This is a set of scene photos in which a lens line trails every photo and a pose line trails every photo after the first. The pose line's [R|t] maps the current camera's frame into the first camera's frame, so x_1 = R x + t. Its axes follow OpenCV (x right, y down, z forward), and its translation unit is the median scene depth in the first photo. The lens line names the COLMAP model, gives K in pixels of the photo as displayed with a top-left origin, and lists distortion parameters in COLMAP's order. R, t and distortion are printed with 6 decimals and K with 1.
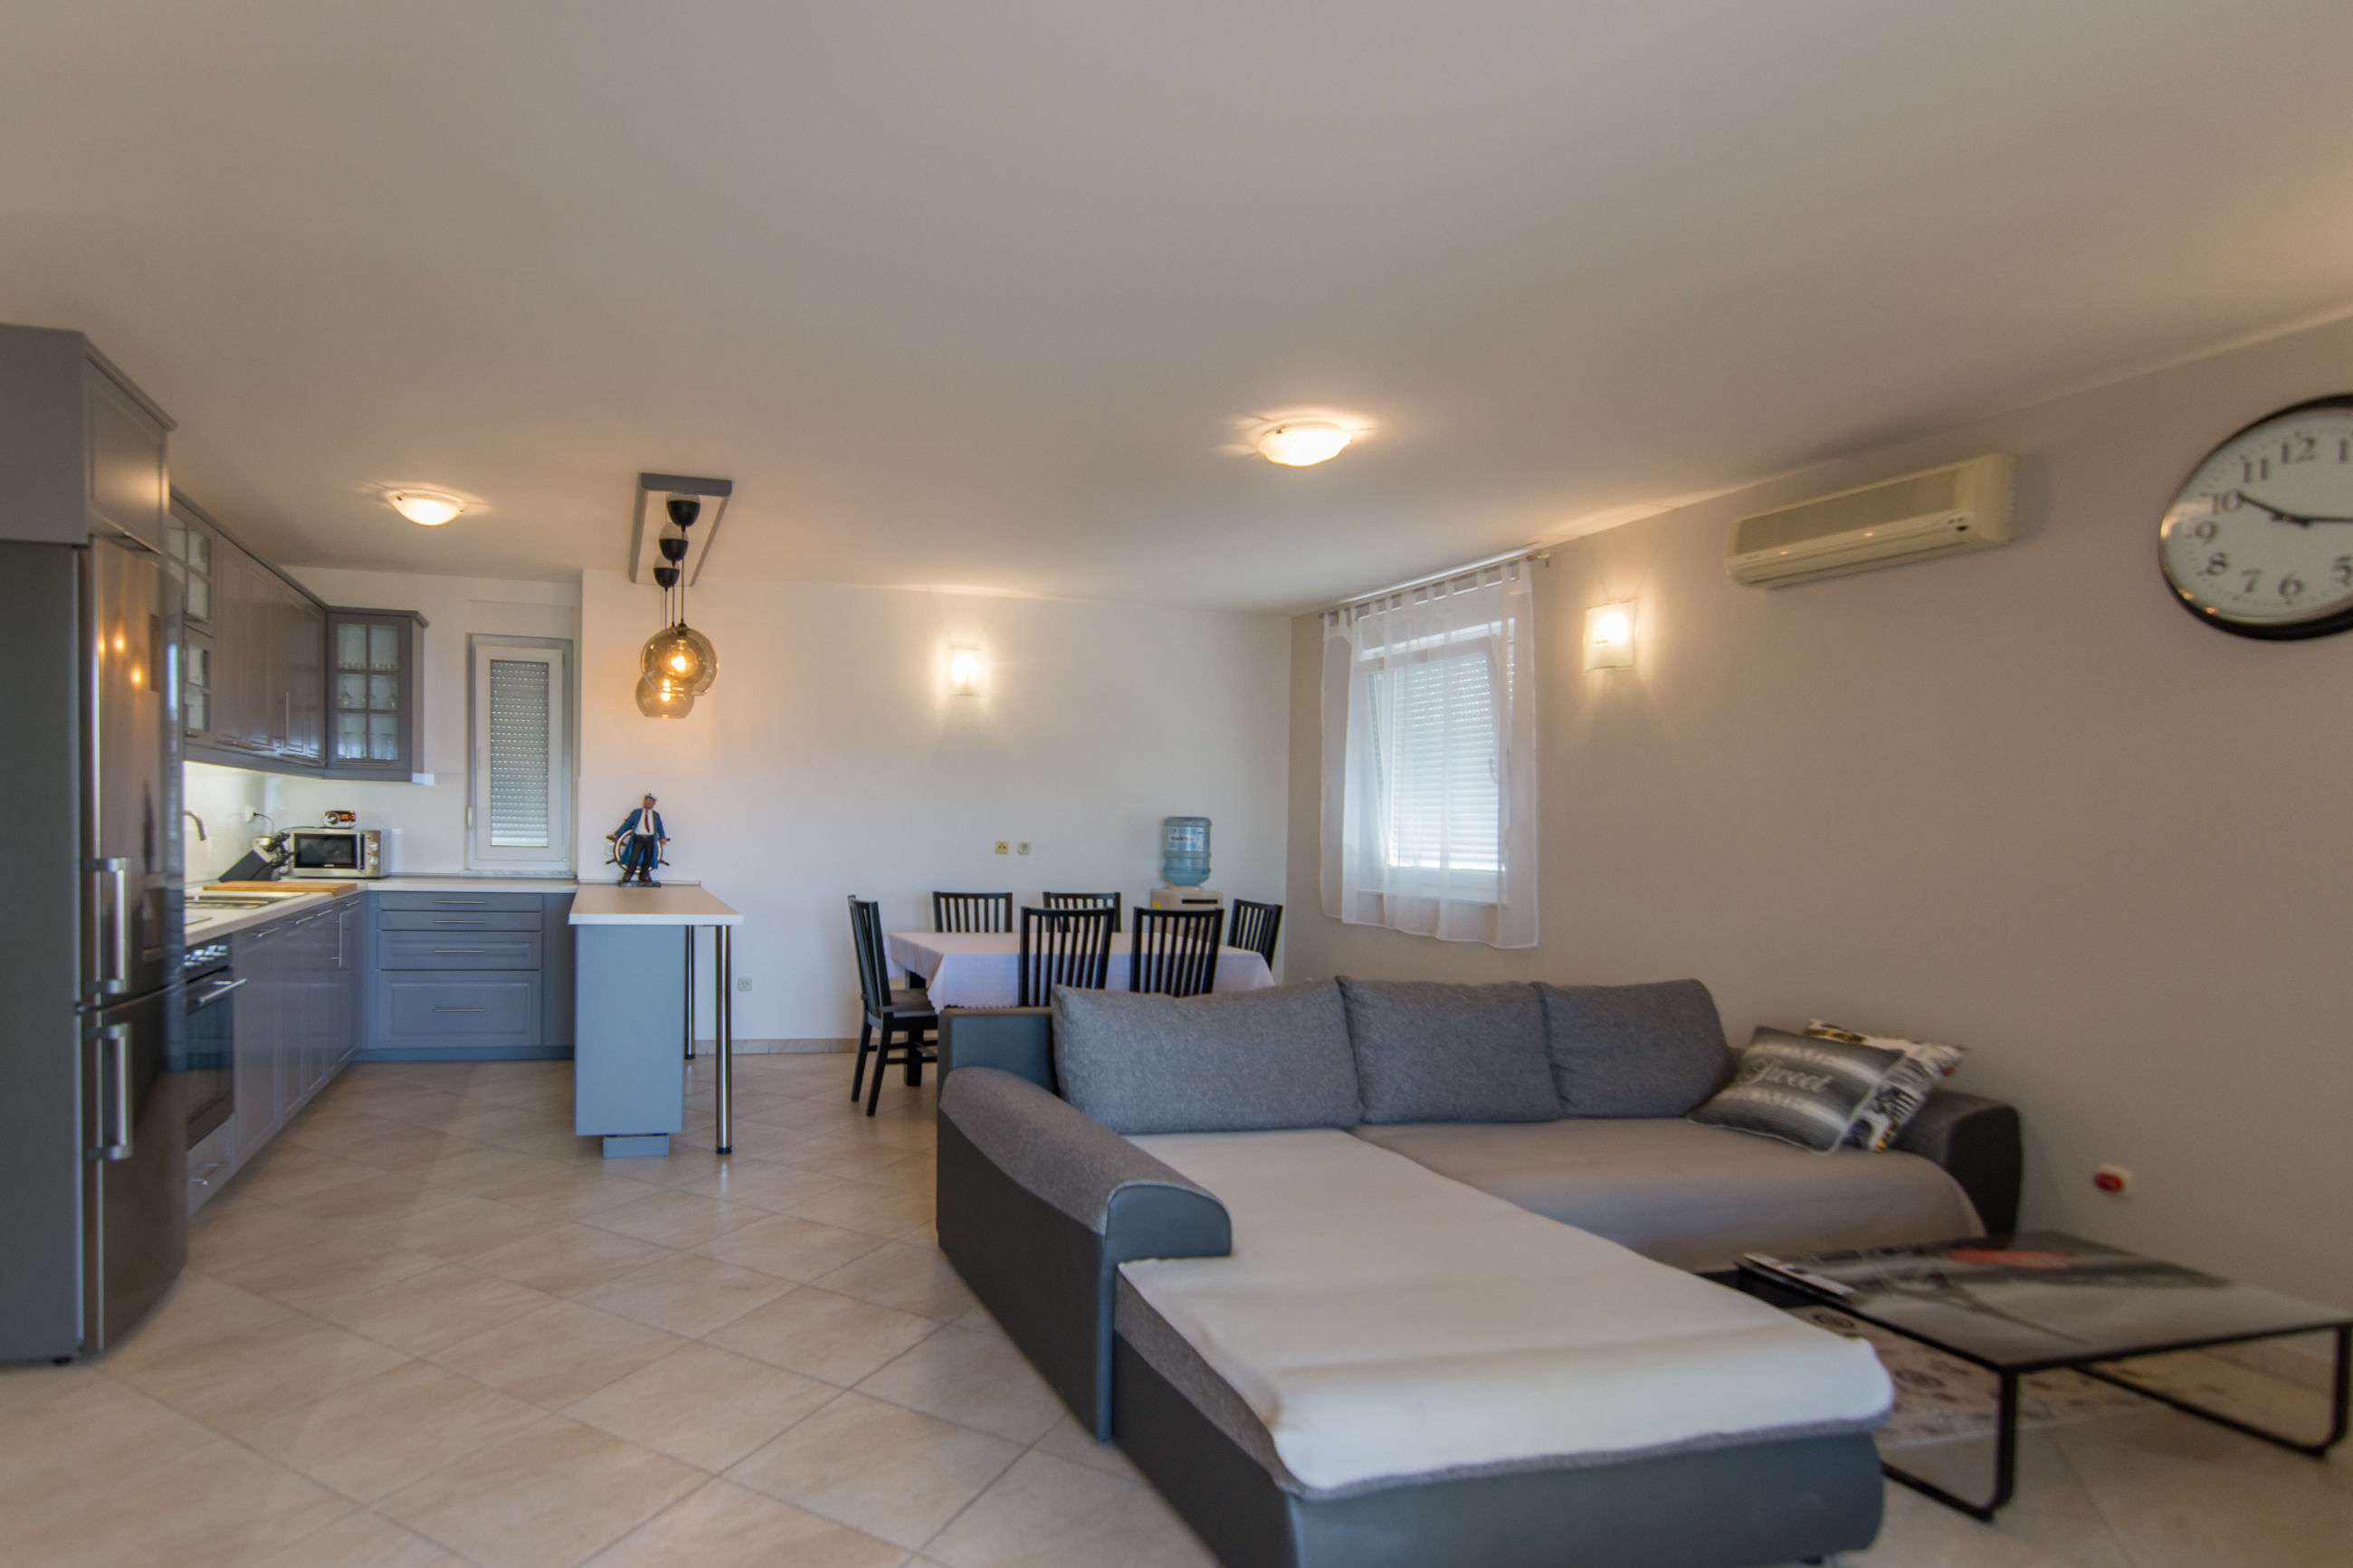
lens RADIAL K [[1212.9, 0, 888.0], [0, 1212.9, 860.8], [0, 0, 1]] dist [0.001922, 0.000287]
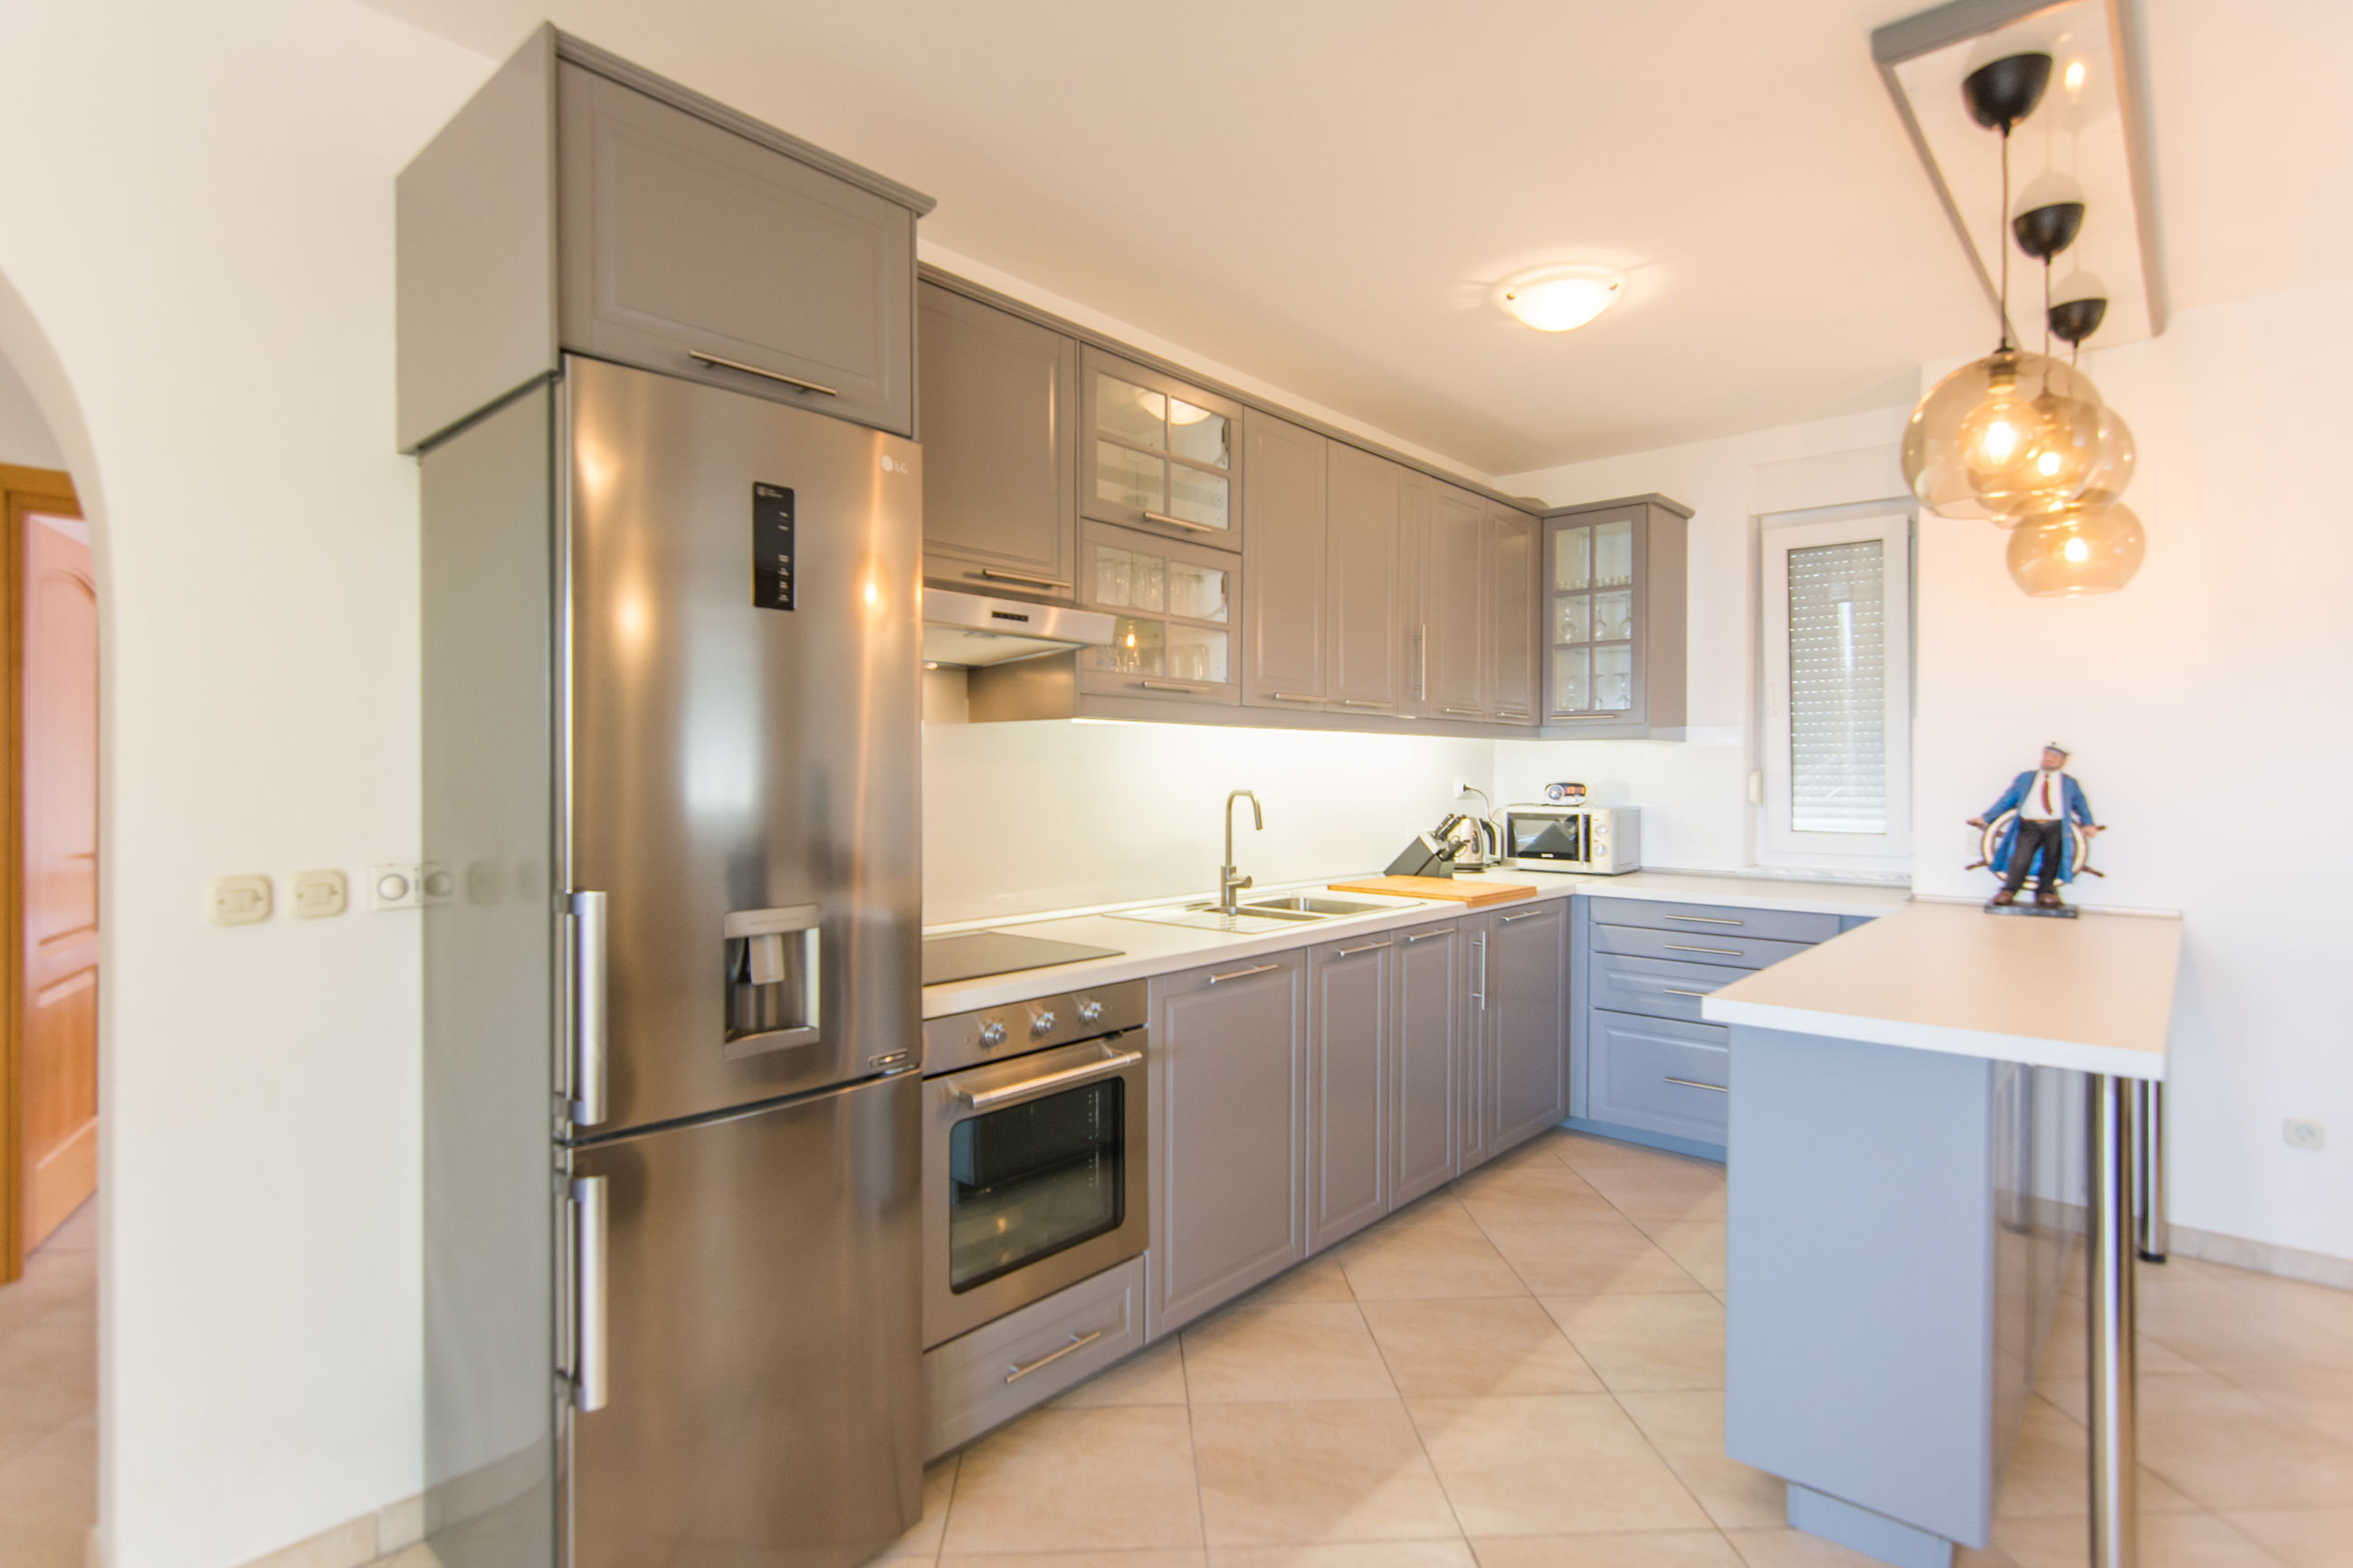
lens RADIAL K [[1189.7, 0, 1176.5], [0, 1189.7, 784.0], [0, 0, 1]] dist [0.000273, -0.000198]
pose [[0.588966, -0.013664, -0.808042, -0.000991], [-0.012072, 0.999597, -0.025702, -0.018525], [0.808067, 0.024893, 0.588564, 0.380529]]
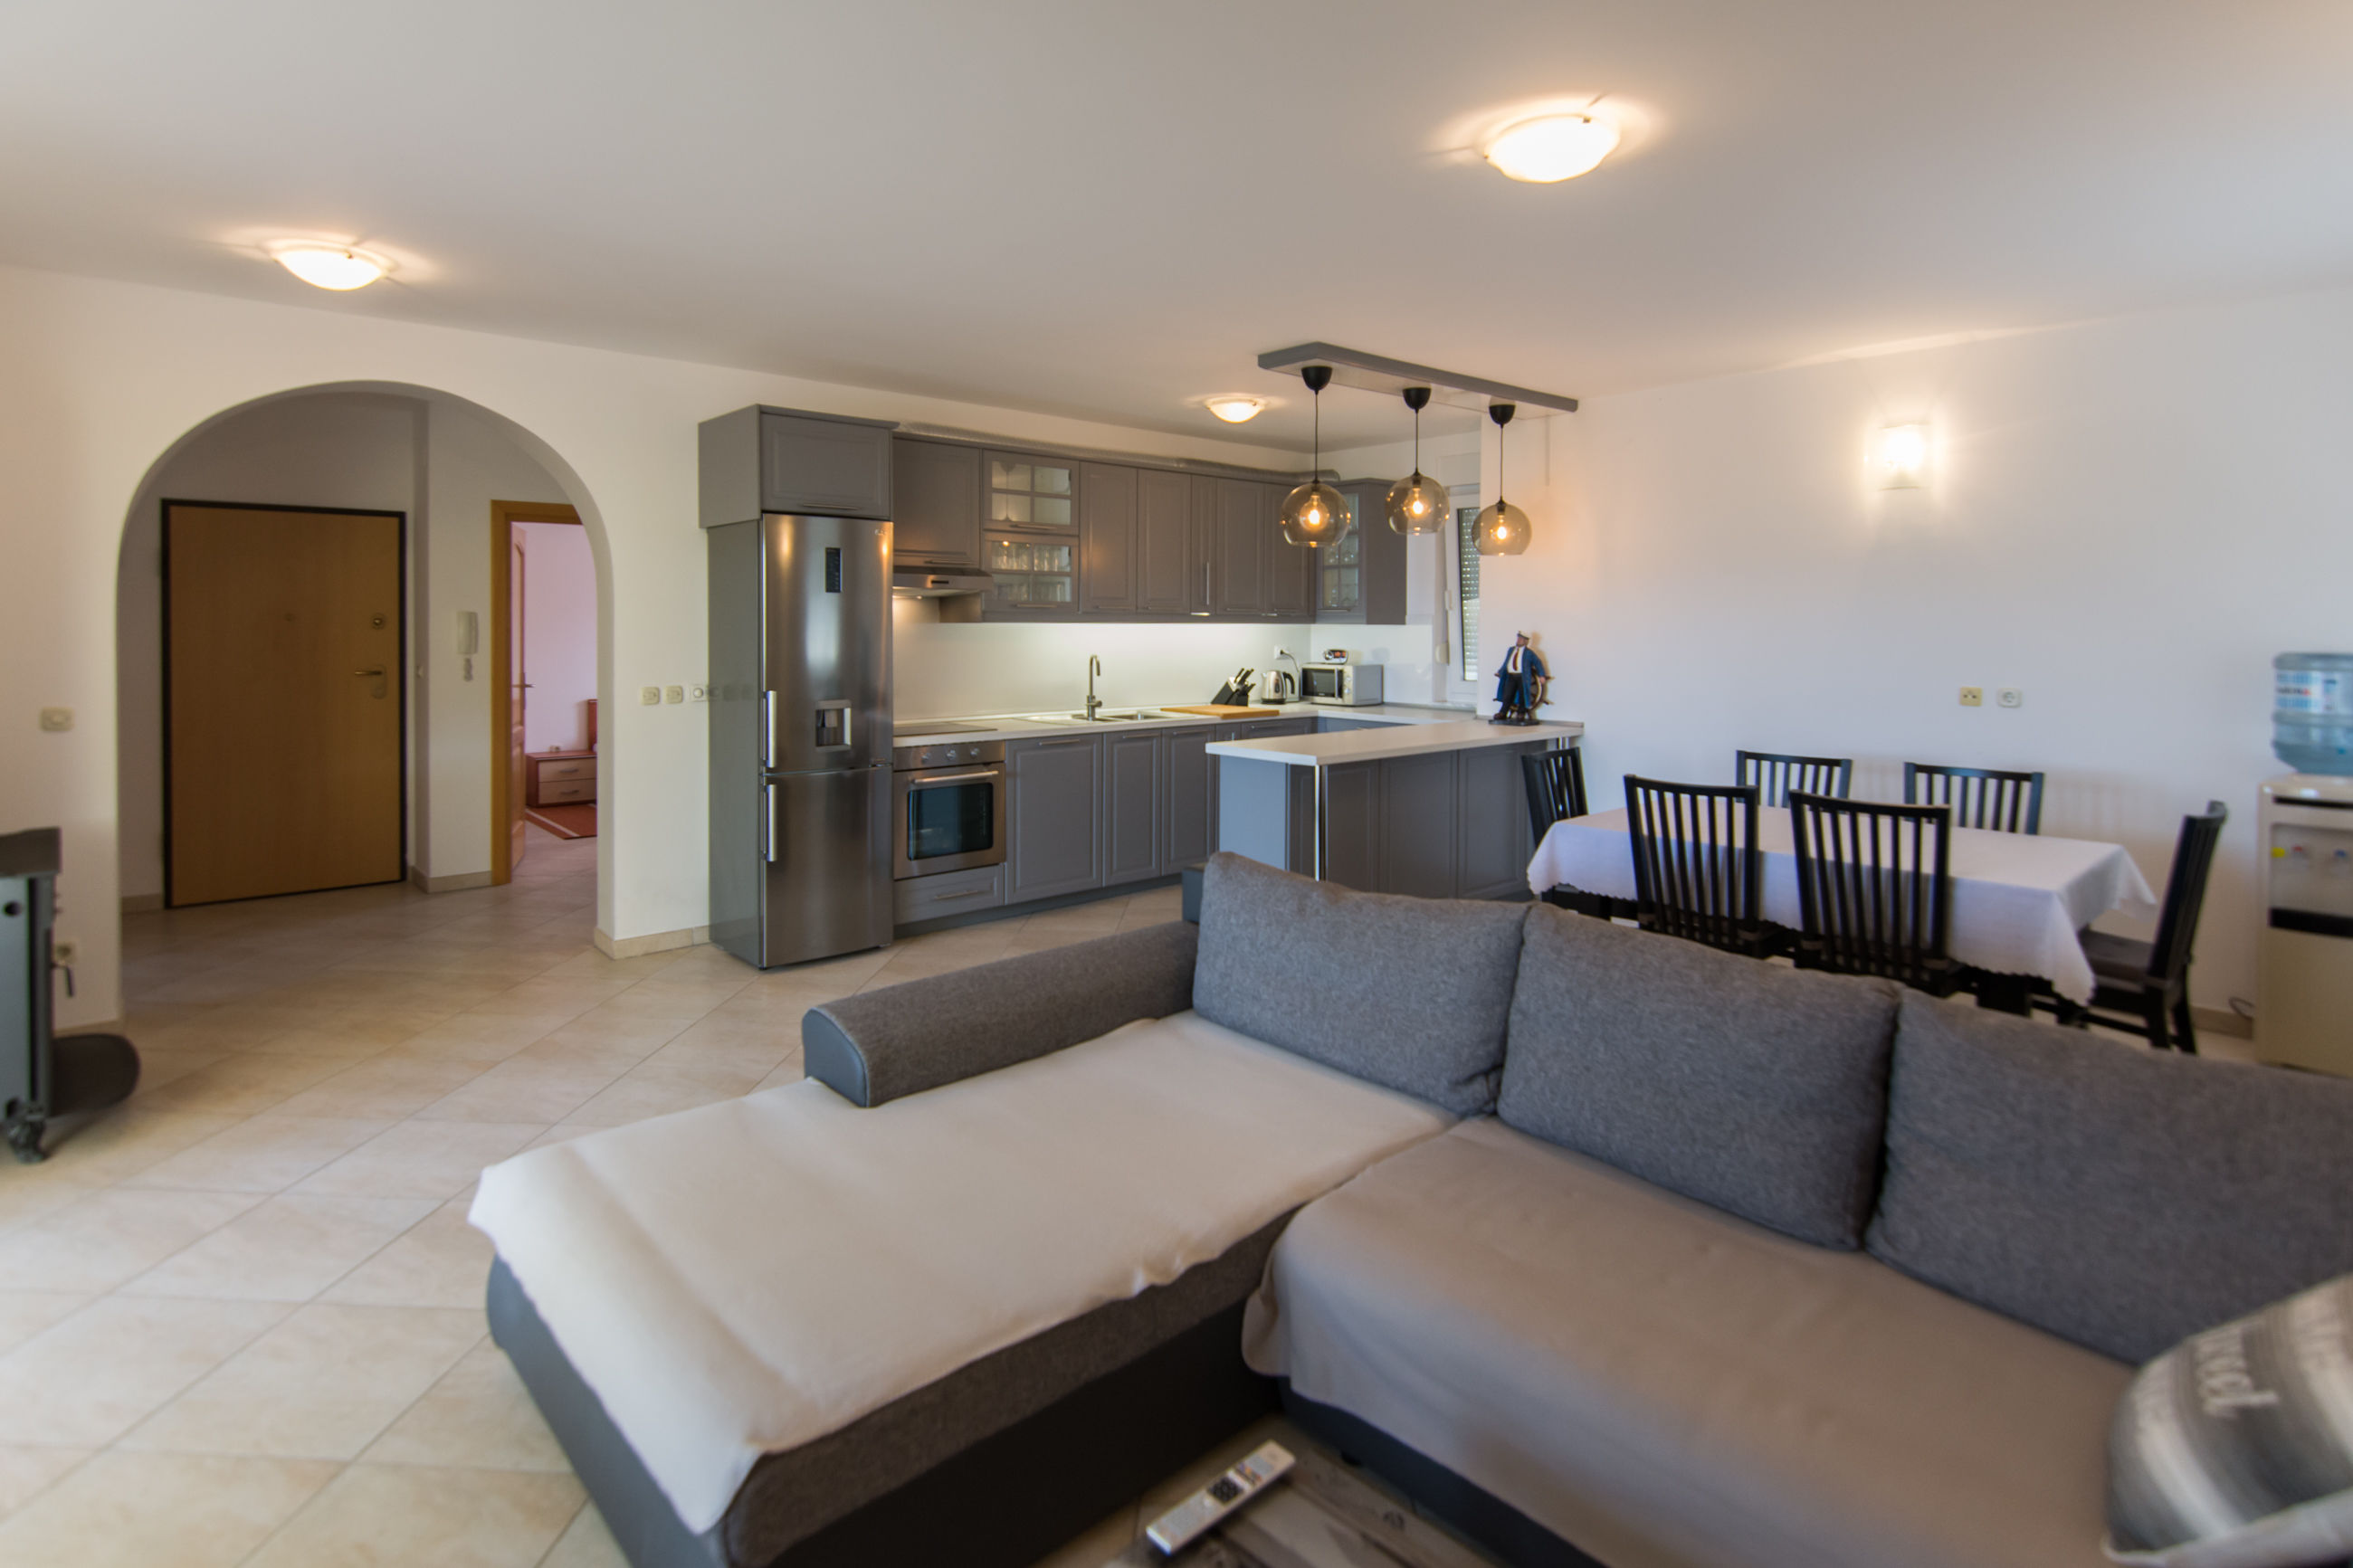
lens RADIAL K [[1177.8, 0, 1172.6], [0, 1177.8, 649.3], [0, 0, 1]] dist [0.000194, 0.000129]
pose [[0.491048, -0.002874, -0.871128, 0.501392], [-0.018734, 0.999728, -0.013858, -0.022031], [0.870931, 0.023125, 0.490861, 0.283008]]
